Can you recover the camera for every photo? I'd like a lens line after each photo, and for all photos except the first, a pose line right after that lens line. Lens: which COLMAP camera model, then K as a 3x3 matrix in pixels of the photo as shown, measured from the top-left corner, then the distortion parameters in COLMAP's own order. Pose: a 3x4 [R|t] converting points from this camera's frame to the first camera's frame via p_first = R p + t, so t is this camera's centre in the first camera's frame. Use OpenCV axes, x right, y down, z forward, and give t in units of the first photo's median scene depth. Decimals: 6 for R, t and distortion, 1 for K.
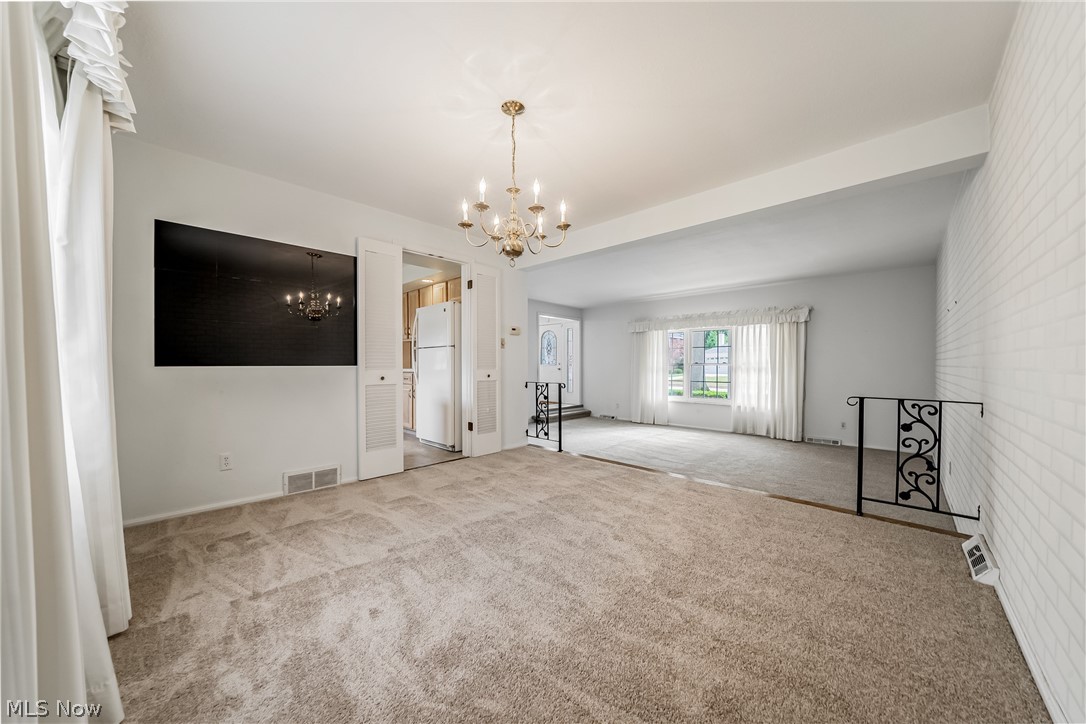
lens RADIAL K [[379.2, 0, 543.1], [0, 379.2, 366.3], [0, 0, 1]] dist [-0.023169, 0.003194]
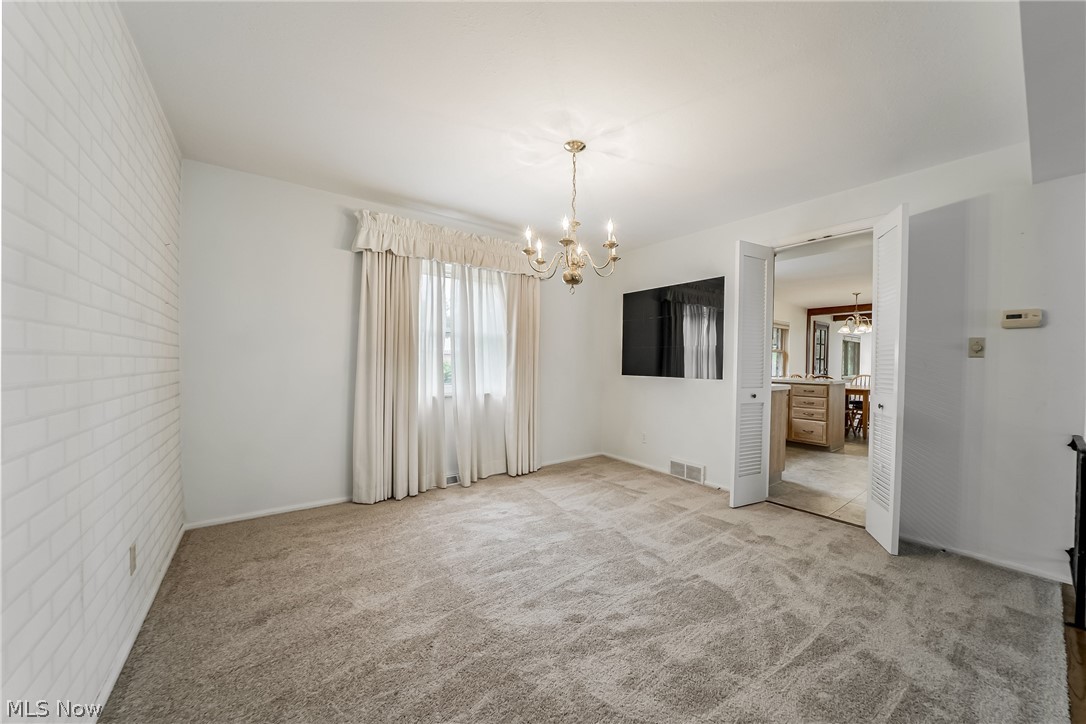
lens RADIAL K [[375.8, 0, 545.2], [0, 375.8, 367.9], [0, 0, 1]] dist [-0.022870, 0.000322]
pose [[-0.143825, 0.011030, -0.989542, 0.763641], [-0.022243, 0.999649, 0.014375, -0.046450], [0.989353, 0.024078, -0.143529, 0.835742]]
